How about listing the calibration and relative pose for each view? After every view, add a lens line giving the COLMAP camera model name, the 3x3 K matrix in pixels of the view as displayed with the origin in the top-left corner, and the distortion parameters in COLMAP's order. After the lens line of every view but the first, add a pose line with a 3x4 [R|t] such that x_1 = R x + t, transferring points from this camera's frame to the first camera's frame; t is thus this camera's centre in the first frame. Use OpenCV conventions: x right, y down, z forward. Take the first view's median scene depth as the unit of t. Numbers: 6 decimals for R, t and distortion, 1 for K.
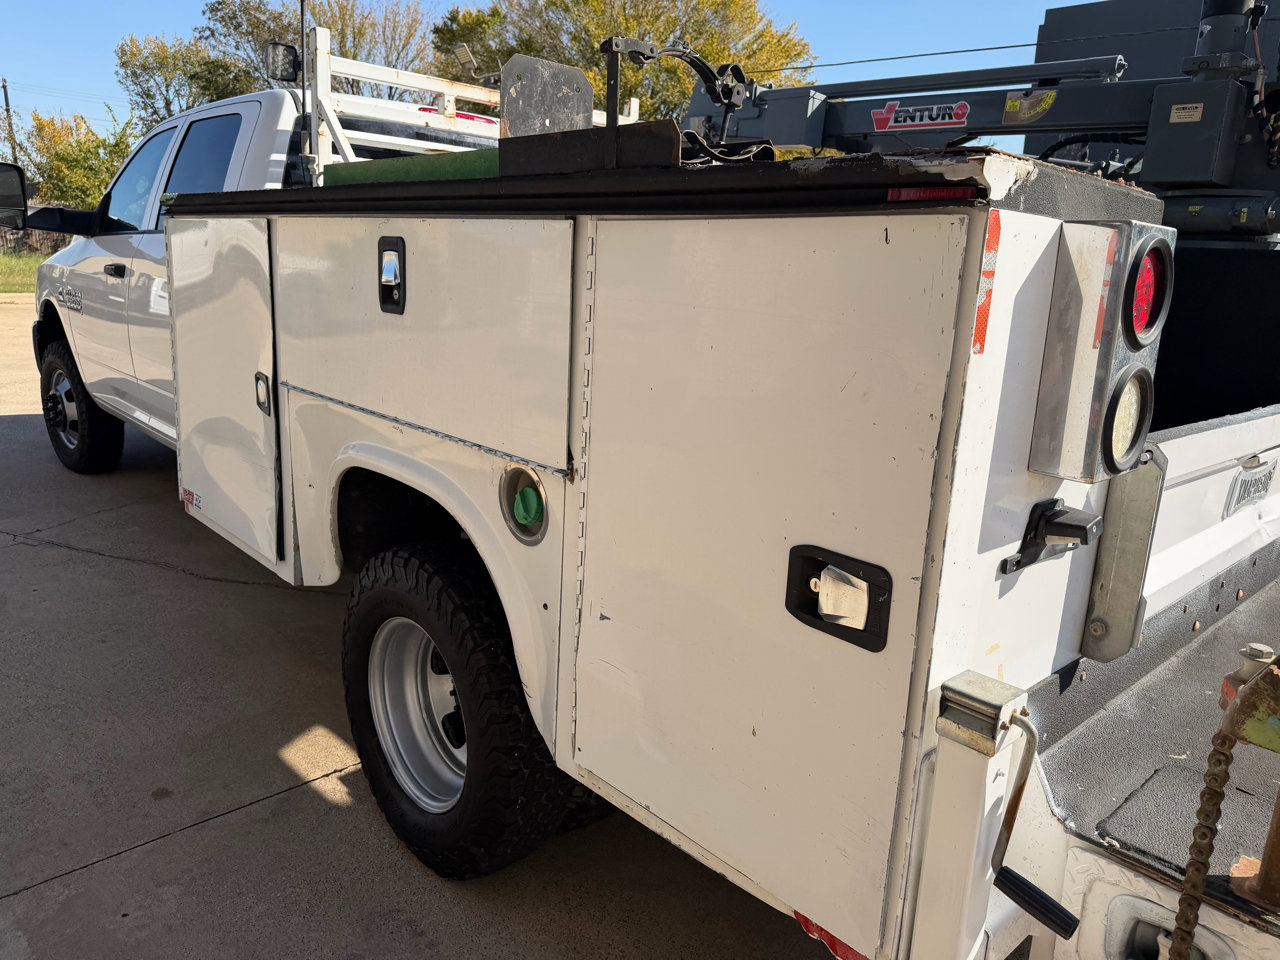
lens RADIAL K [[920.2, 0, 644.2], [0, 920.2, 468.3], [0, 0, 1]] dist [-0.008344, -0.007082]
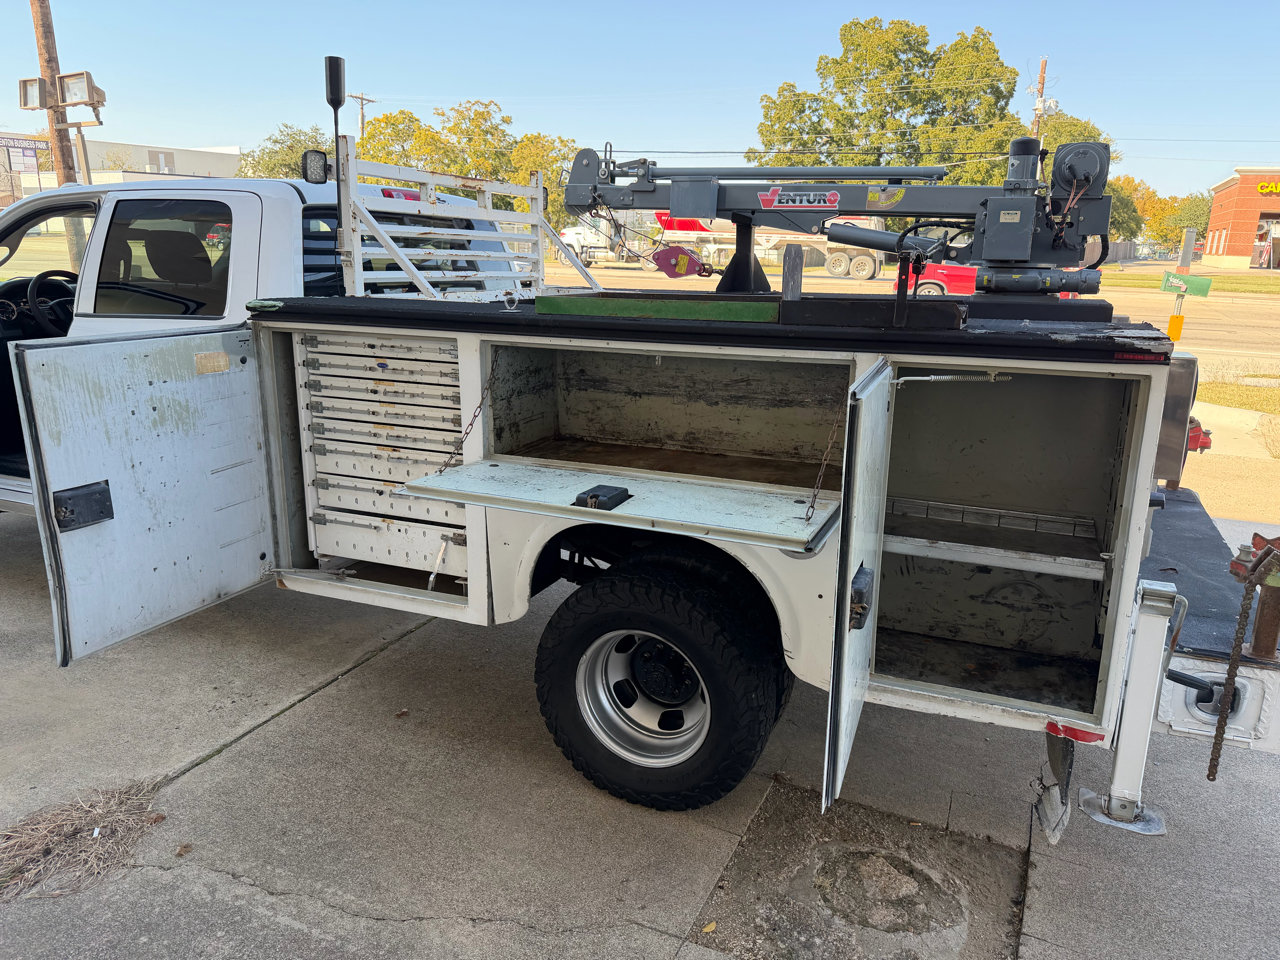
lens RADIAL K [[904.4, 0, 645.0], [0, 904.4, 475.9], [0, 0, 1]] dist [0.032905, -0.036769]
pose [[0.915983, -0.134592, 0.377969, -0.610706], [0.121645, 0.990875, 0.058043, -0.113054], [-0.382332, -0.007188, 0.923997, -0.194628]]
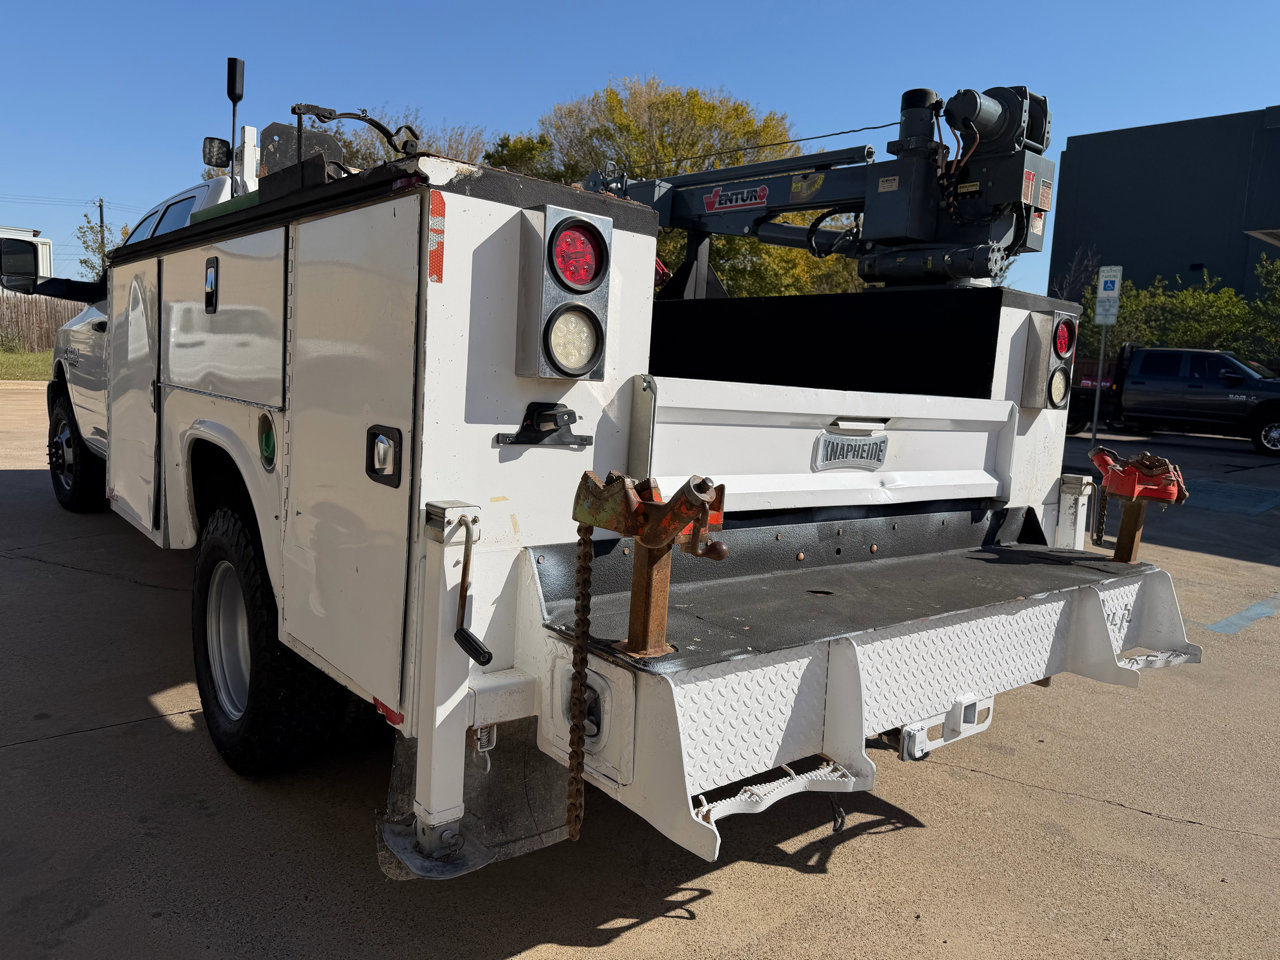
lens RADIAL K [[908.7, 0, 641.5], [0, 908.7, 471.0], [0, 0, 1]] dist [0.086457, -0.183085]
pose [[0.998289, 0.021063, -0.054552, 0.327260], [-0.027312, 0.992819, -0.116464, 0.150147], [0.051707, 0.117755, 0.991696, -0.203565]]
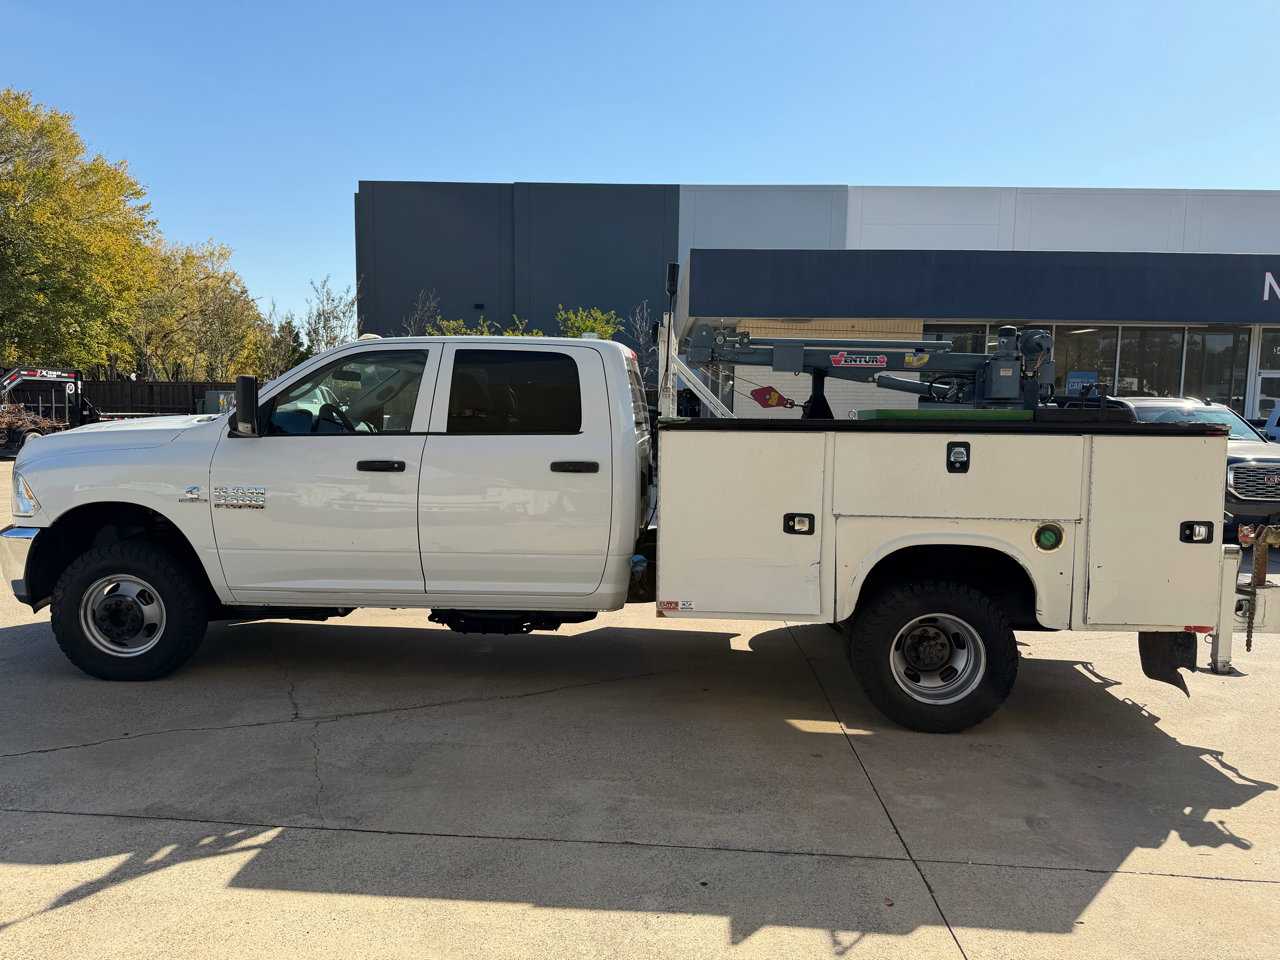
lens RADIAL K [[895.4, 0, 644.0], [0, 895.4, 476.0], [0, 0, 1]] dist [0.086539, -0.111461]
pose [[0.723985, -0.087050, 0.684301, -1.883554], [0.173186, 0.983170, -0.058160, -0.126943], [-0.667722, 0.160618, 0.726876, -0.123889]]
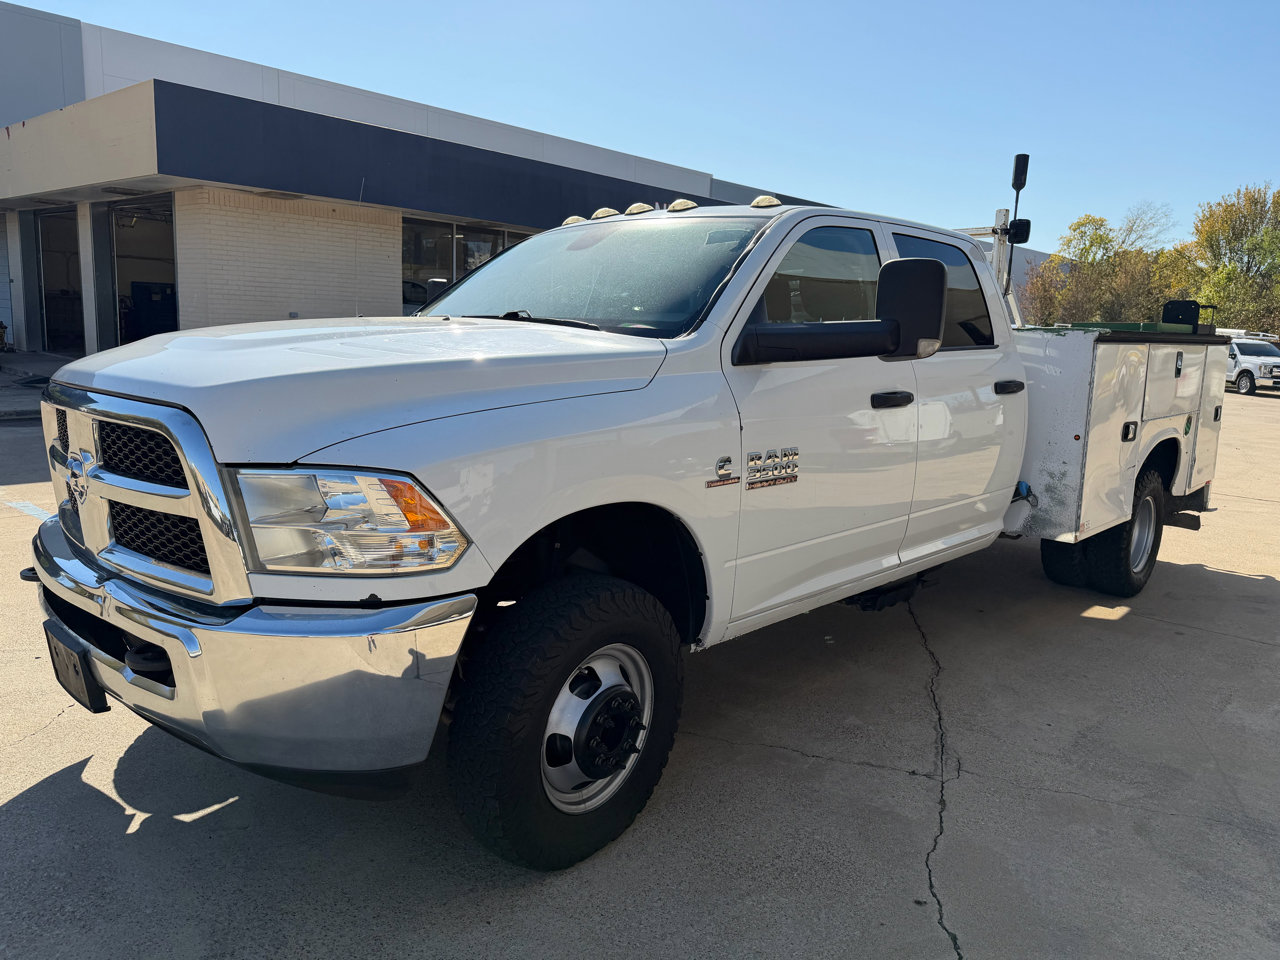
lens RADIAL K [[897.8, 0, 636.1], [0, 897.8, 478.6], [0, 0, 1]] dist [0.072874, -0.094121]
pose [[-0.051605, -0.214564, 0.975346, -2.289742], [0.190683, 0.956562, 0.220521, -0.619905], [-0.980294, 0.197362, -0.008450, 2.084327]]
